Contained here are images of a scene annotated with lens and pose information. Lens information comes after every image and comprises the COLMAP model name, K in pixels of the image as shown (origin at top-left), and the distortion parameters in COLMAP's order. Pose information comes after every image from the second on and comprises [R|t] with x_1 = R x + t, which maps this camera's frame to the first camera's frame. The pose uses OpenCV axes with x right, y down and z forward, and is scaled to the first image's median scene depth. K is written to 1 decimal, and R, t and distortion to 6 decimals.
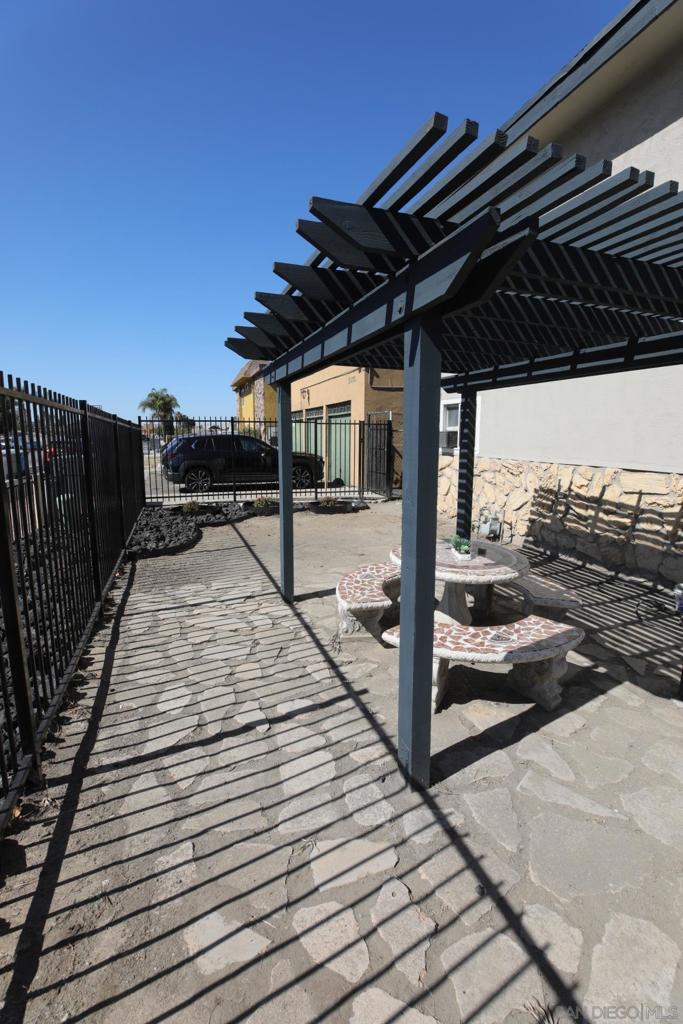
lens RADIAL K [[468.6, 0, 341.5], [0, 468.6, 512.0], [0, 0, 1]] dist [-0.046312, 0.014359]
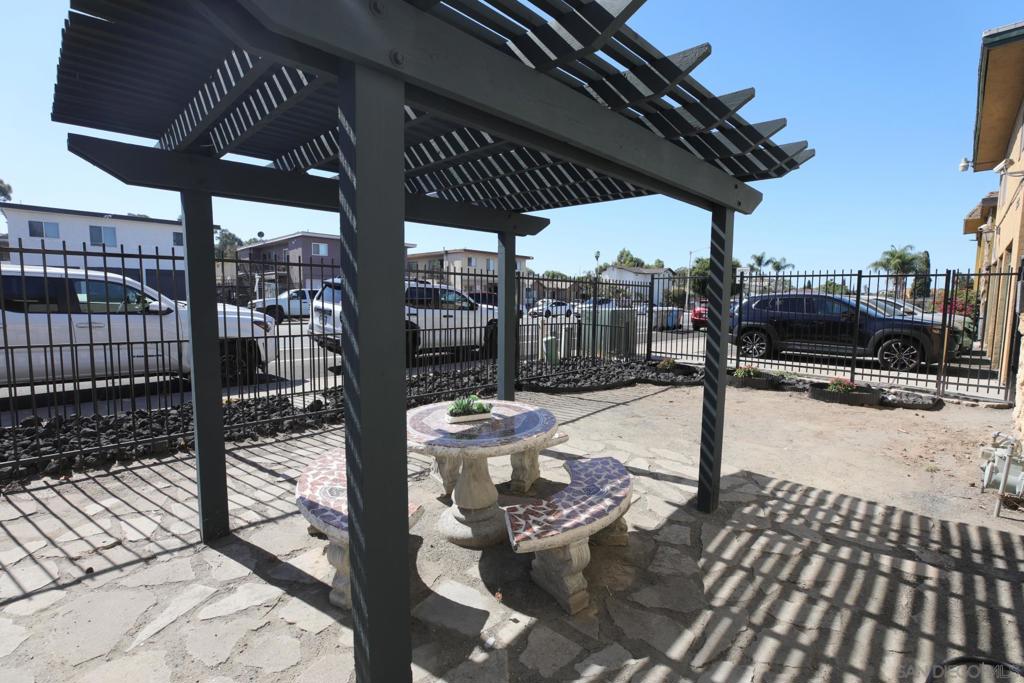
lens RADIAL K [[468.6, 0, 515.9], [0, 468.6, 343.8], [0, 0, 1]] dist [-0.046312, 0.014359]
pose [[0.446173, 0.092085, -0.890197, 1.459812], [-0.153392, 0.987841, 0.025304, -0.106037], [0.881703, 0.125259, 0.454873, 0.976848]]
